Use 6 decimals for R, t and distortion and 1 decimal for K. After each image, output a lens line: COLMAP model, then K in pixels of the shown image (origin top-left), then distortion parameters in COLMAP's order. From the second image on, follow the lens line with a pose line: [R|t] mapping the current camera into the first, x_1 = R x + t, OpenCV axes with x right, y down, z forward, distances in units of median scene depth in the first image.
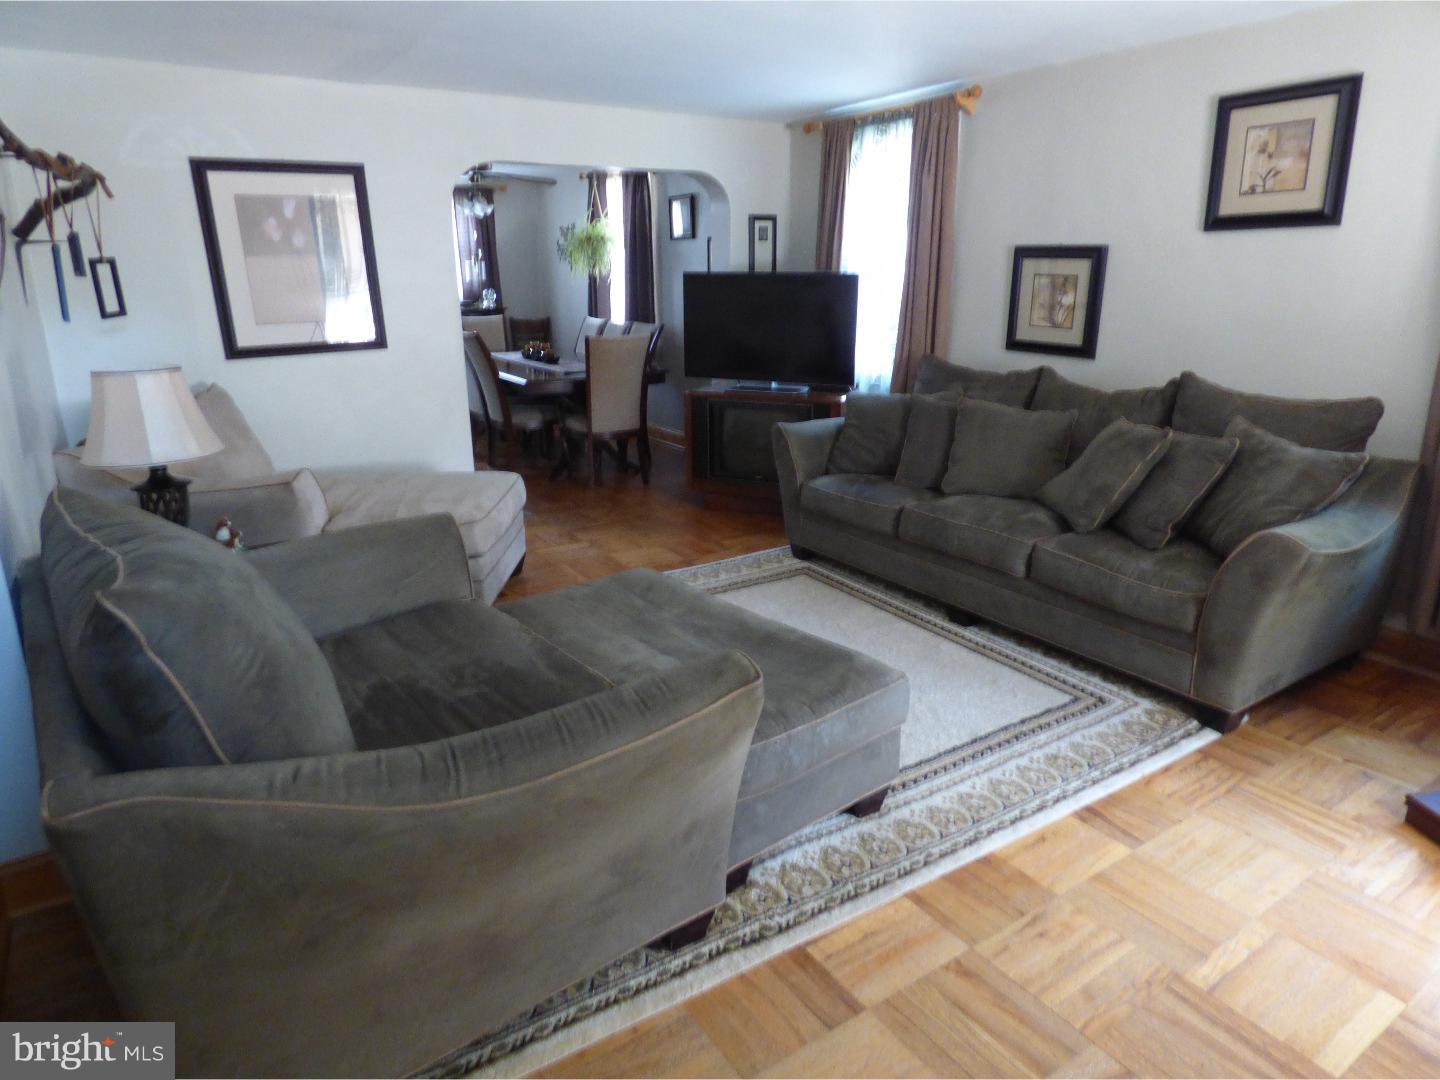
lens RADIAL K [[883.5, 0, 708.9], [0, 883.5, 543.3], [0, 0, 1]] dist [-0.009021, -0.005950]
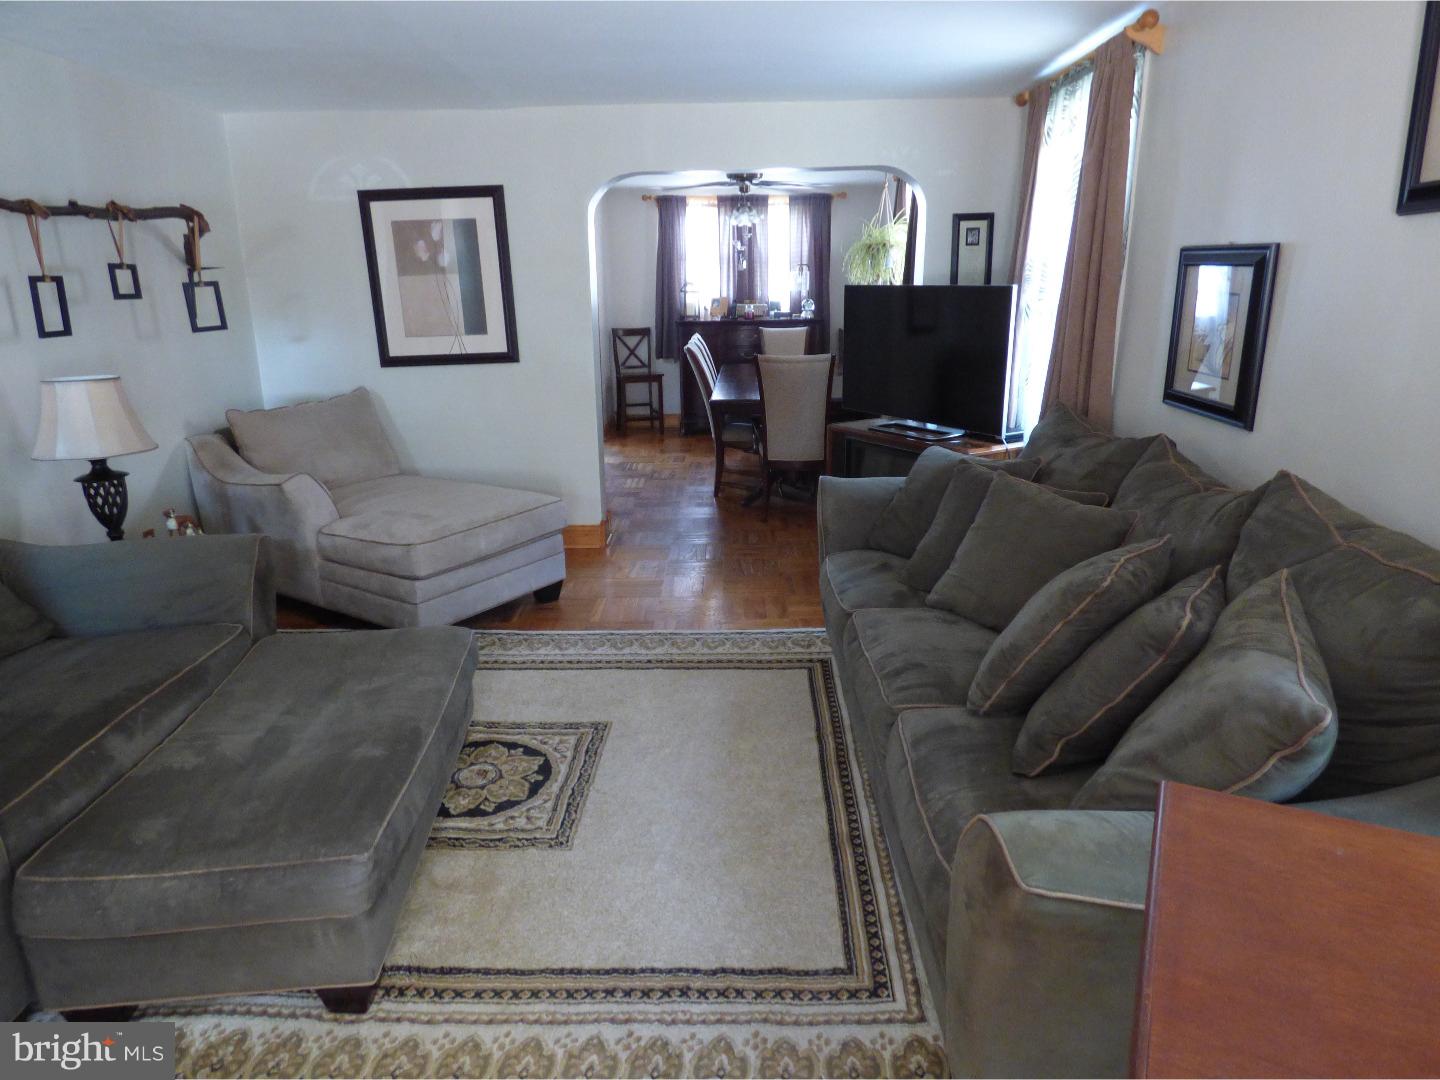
lens RADIAL K [[883.5, 0, 720.4], [0, 883.5, 531.1], [0, 0, 1]] dist [-0.009021, -0.005950]
pose [[0.834994, 0.142567, -0.531469, 0.456857], [-0.151178, 0.988123, 0.027547, -0.099134], [0.529084, 0.057345, 0.846630, 0.290740]]
